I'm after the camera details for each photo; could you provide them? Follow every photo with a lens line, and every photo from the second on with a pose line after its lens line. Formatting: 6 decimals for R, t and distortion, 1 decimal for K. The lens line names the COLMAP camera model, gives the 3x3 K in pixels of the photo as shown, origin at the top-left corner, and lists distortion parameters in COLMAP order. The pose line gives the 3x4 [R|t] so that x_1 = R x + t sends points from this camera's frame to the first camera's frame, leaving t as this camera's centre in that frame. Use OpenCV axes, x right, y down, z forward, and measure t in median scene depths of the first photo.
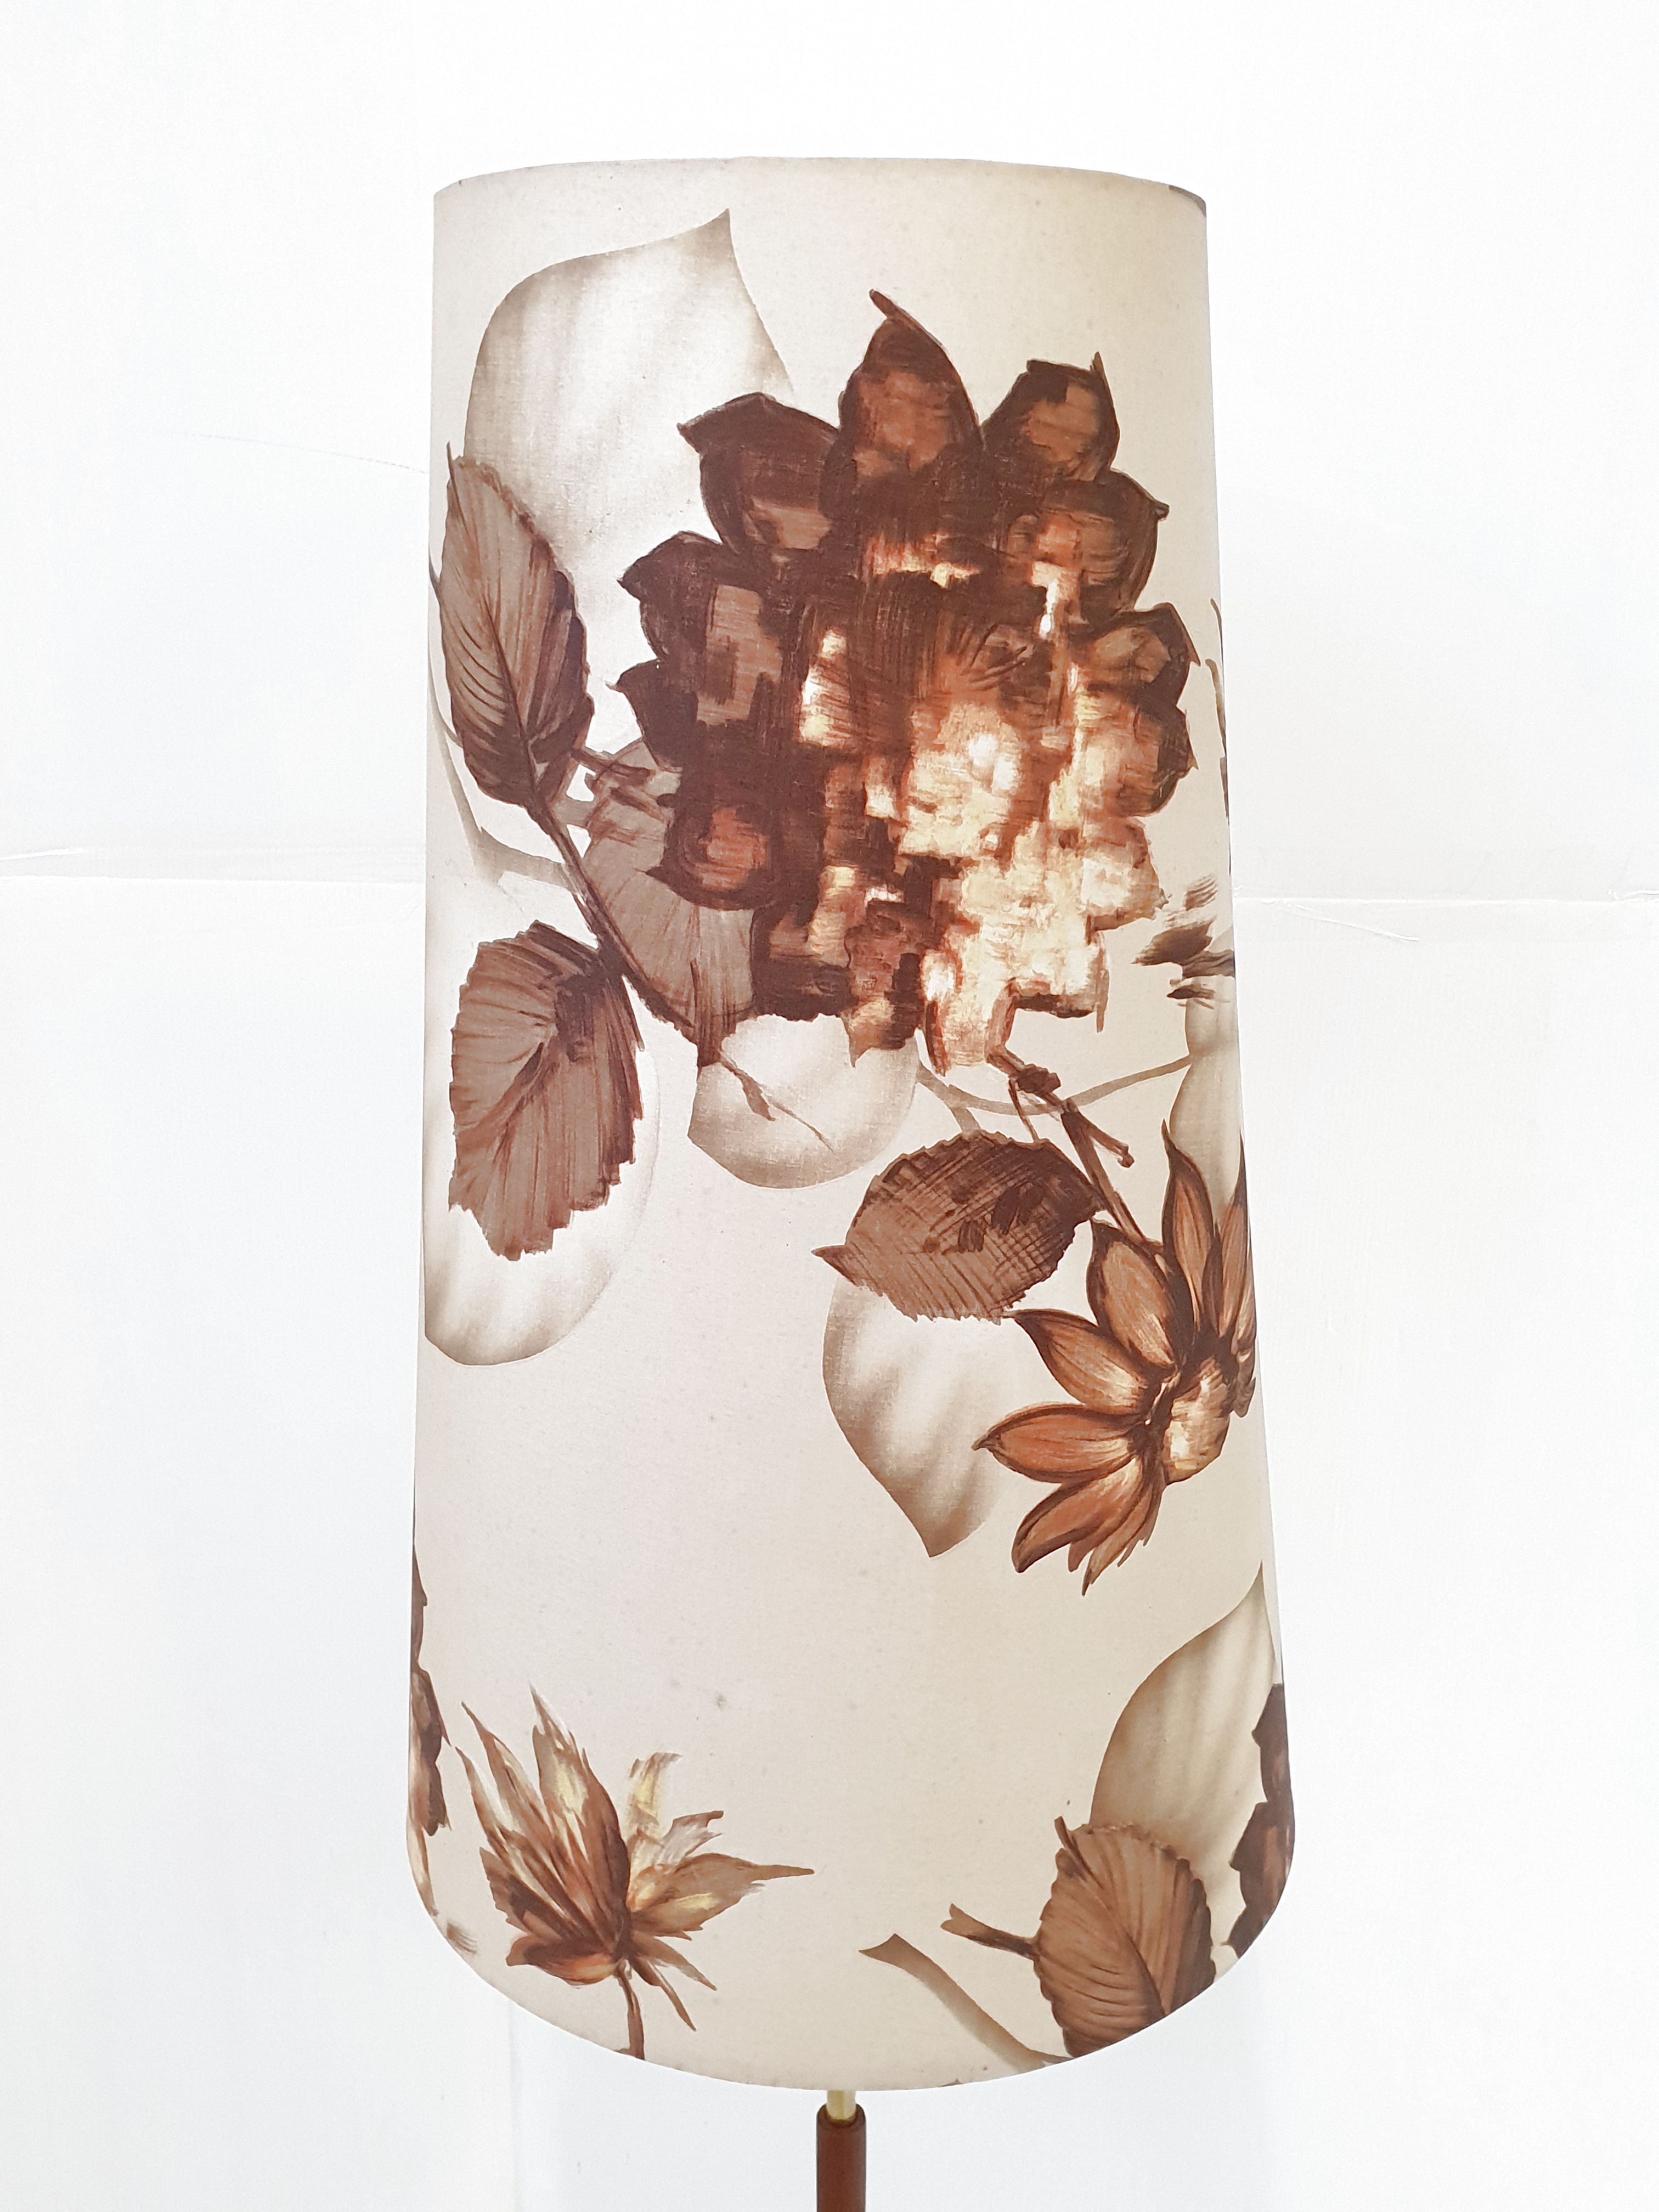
lens RADIAL K [[1651.8, 0, 829.5], [0, 1651.8, 1106.0], [0, 0, 1]] dist [-0.009204, -0.007512]
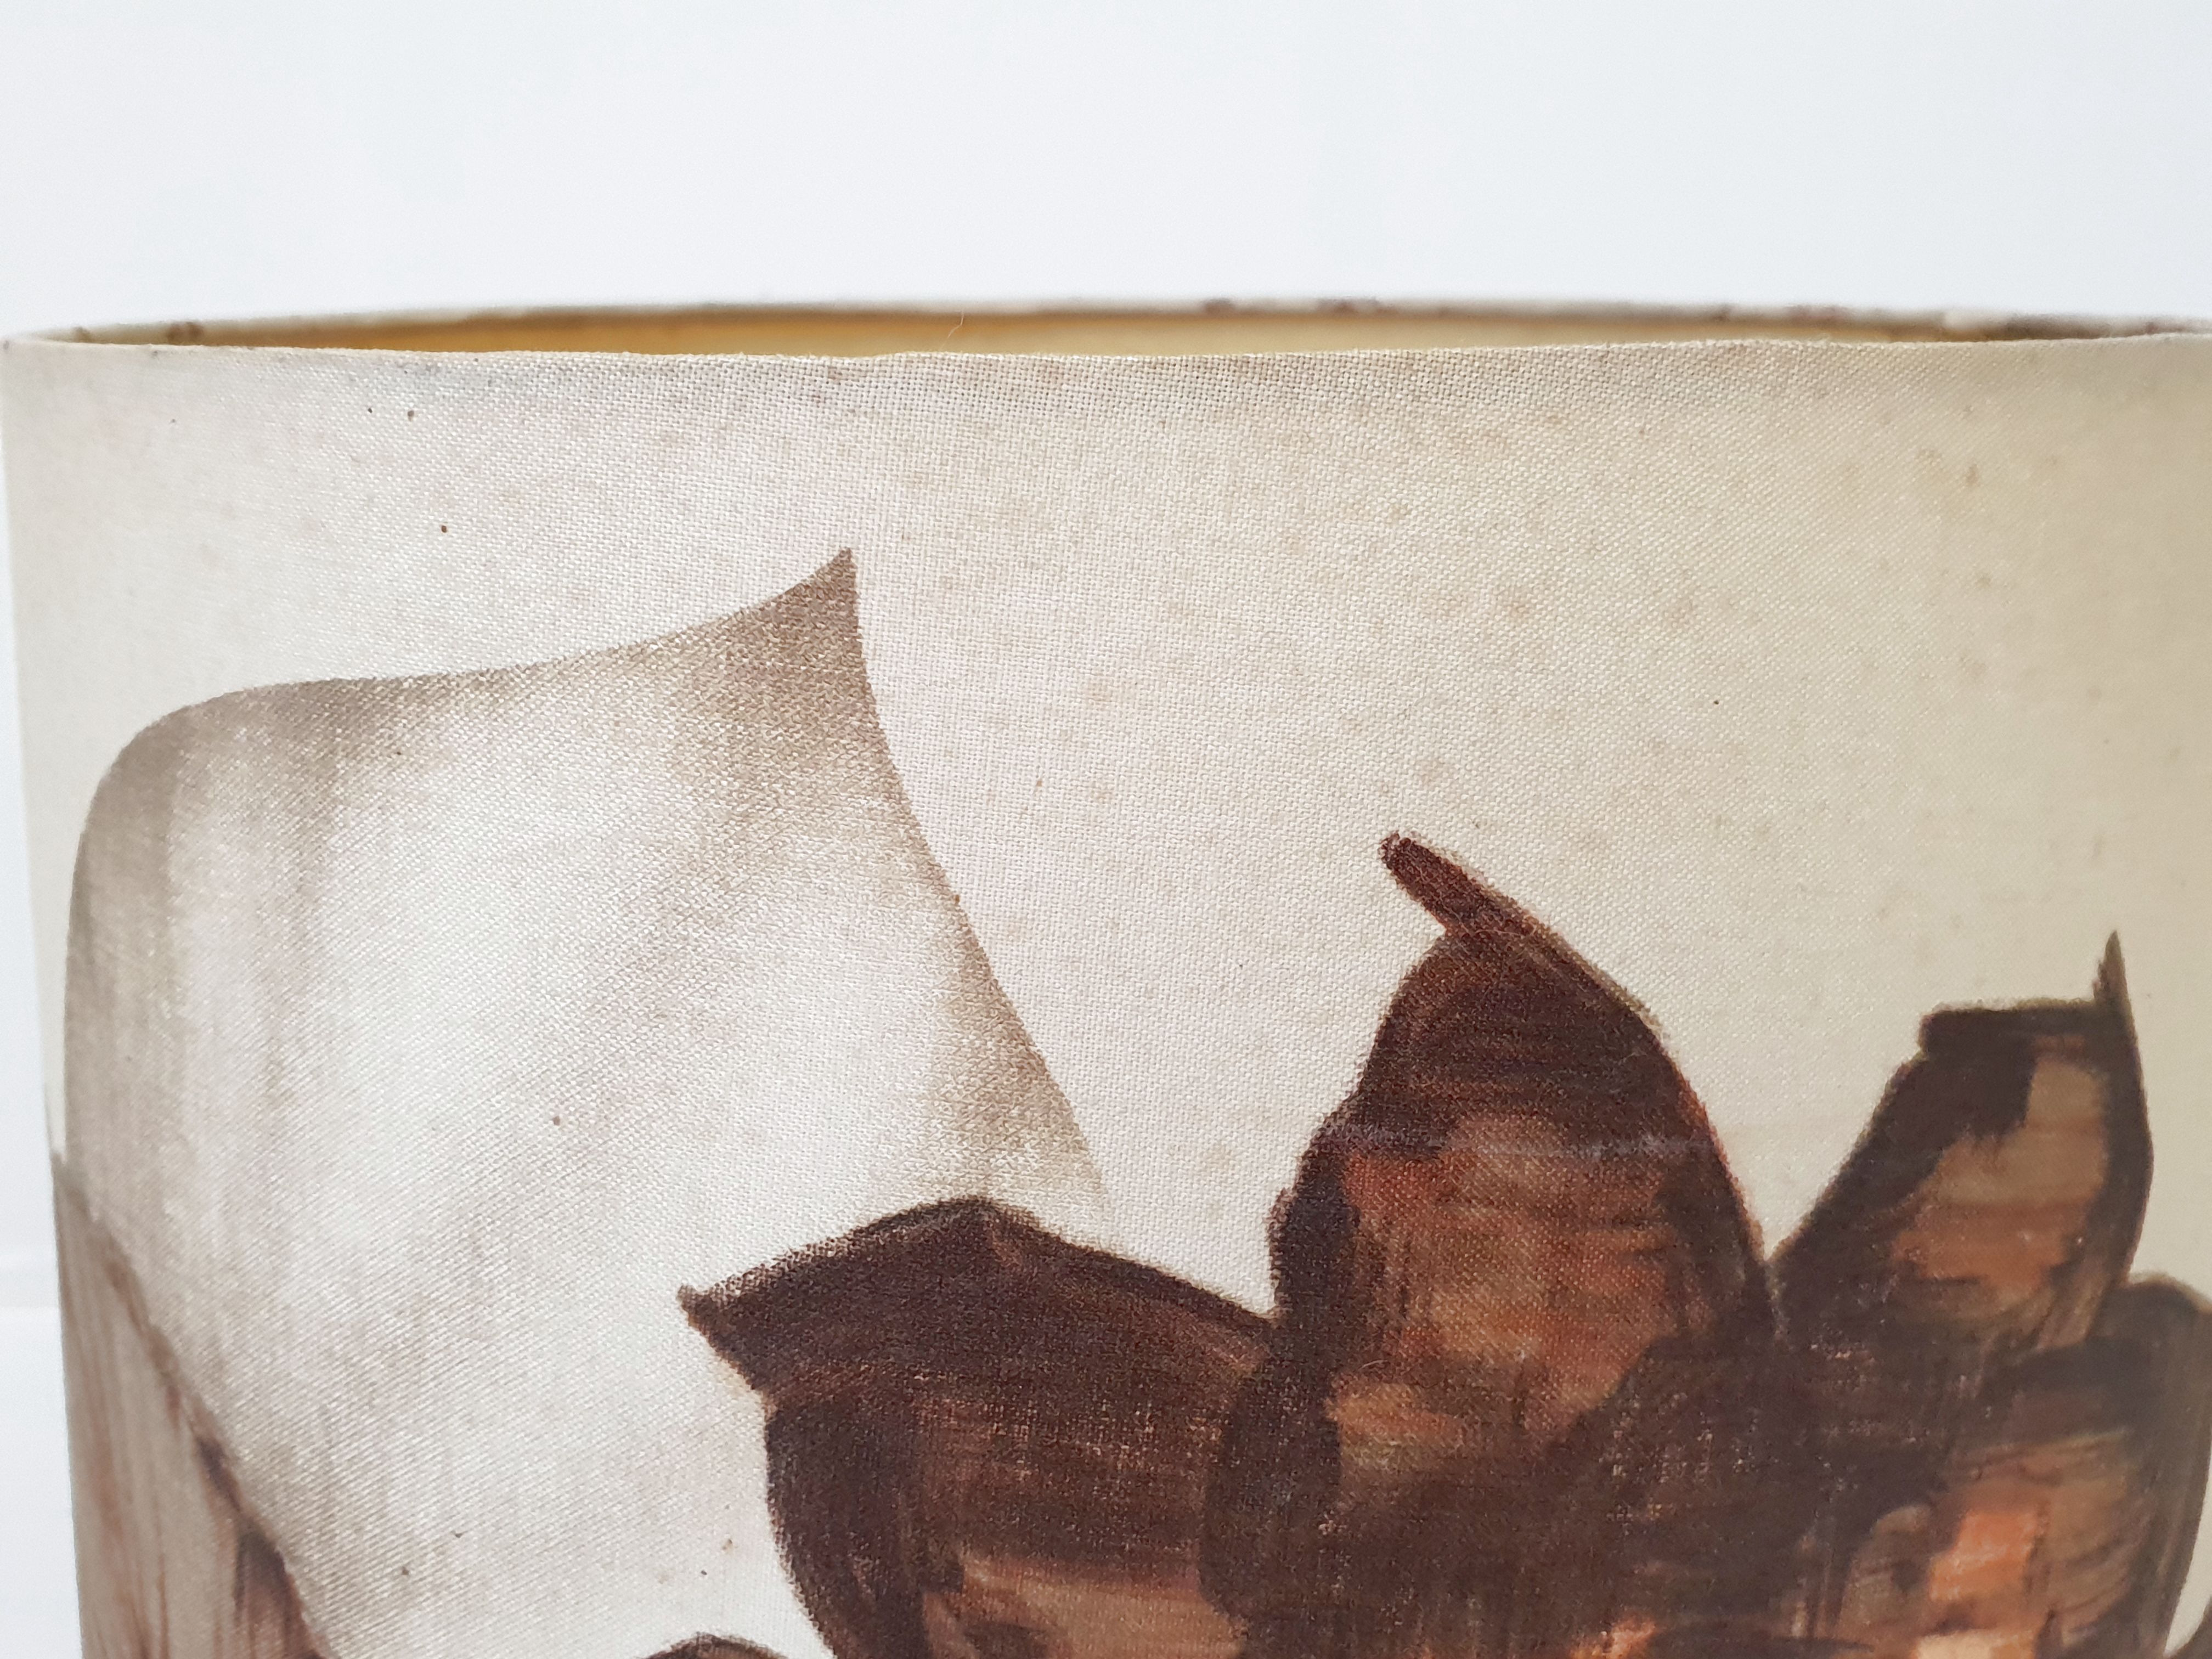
lens RADIAL K [[1651.8, 0, 1106.0], [0, 1651.8, 829.5], [0, 0, 1]] dist [-0.009204, -0.007512]
pose [[0.999602, -0.014880, 0.023986, -0.022713], [0.015611, 0.999410, -0.030596, -0.404732], [-0.023517, 0.030959, 0.999244, 0.607681]]
